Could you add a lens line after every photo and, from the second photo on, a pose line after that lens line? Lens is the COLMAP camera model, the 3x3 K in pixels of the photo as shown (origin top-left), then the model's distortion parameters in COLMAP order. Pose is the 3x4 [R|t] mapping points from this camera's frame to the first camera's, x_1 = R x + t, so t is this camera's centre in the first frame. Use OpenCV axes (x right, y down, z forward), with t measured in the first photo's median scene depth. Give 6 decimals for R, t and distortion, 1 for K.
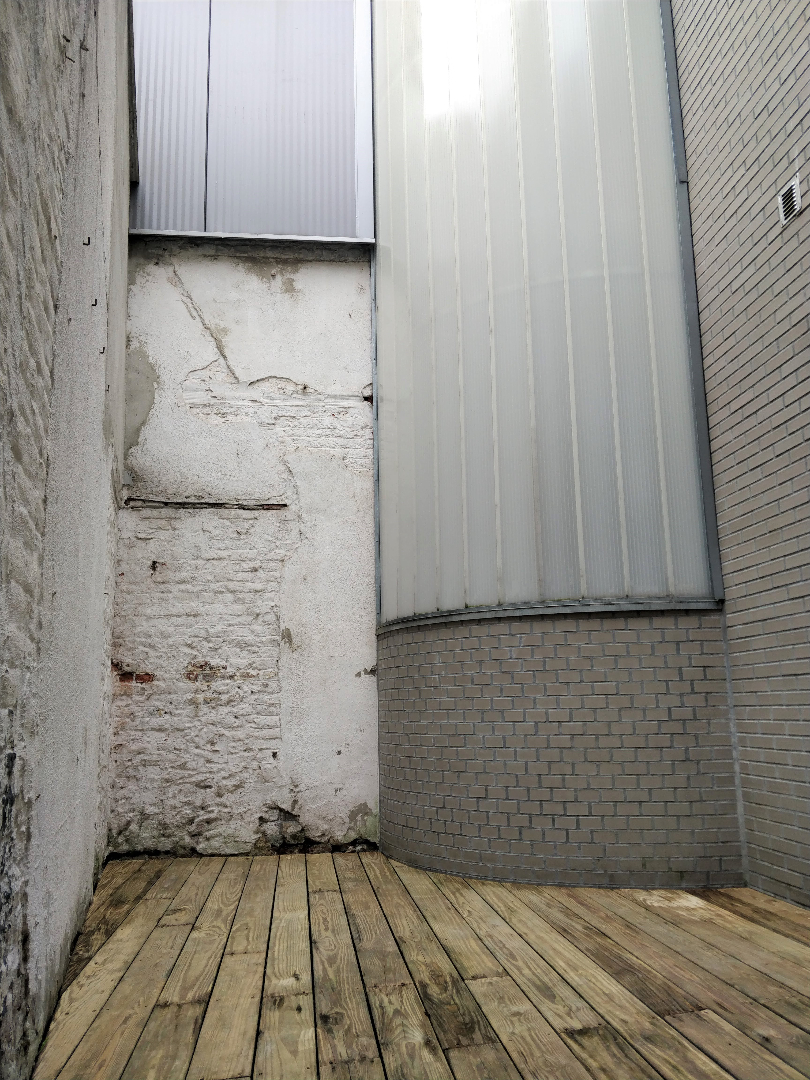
lens RADIAL K [[883.5, 0, 406.0], [0, 883.5, 557.5], [0, 0, 1]] dist [0.053872, -0.091103]
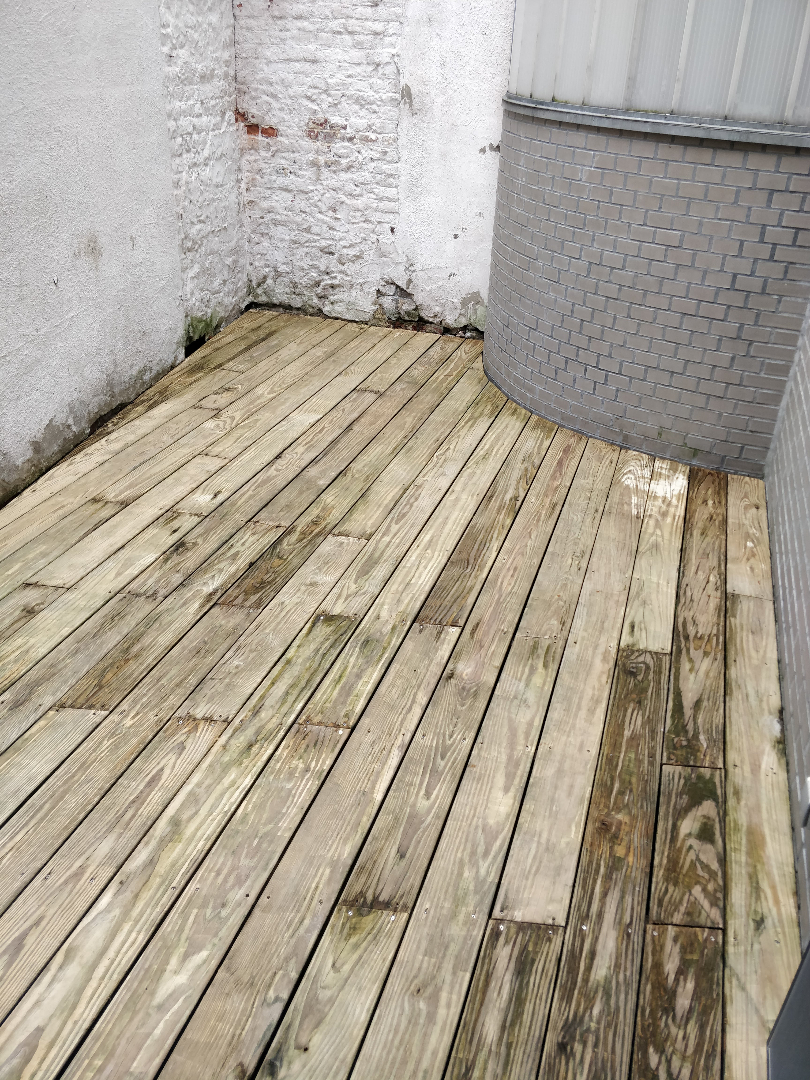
lens RADIAL K [[883.5, 0, 406.0], [0, 883.5, 557.5], [0, 0, 1]] dist [0.053872, -0.091103]
pose [[0.903191, 0.265047, -0.337634, 0.300174], [0.014535, 0.767250, 0.641184, -0.132776], [0.428994, -0.584019, 0.689120, 0.118995]]
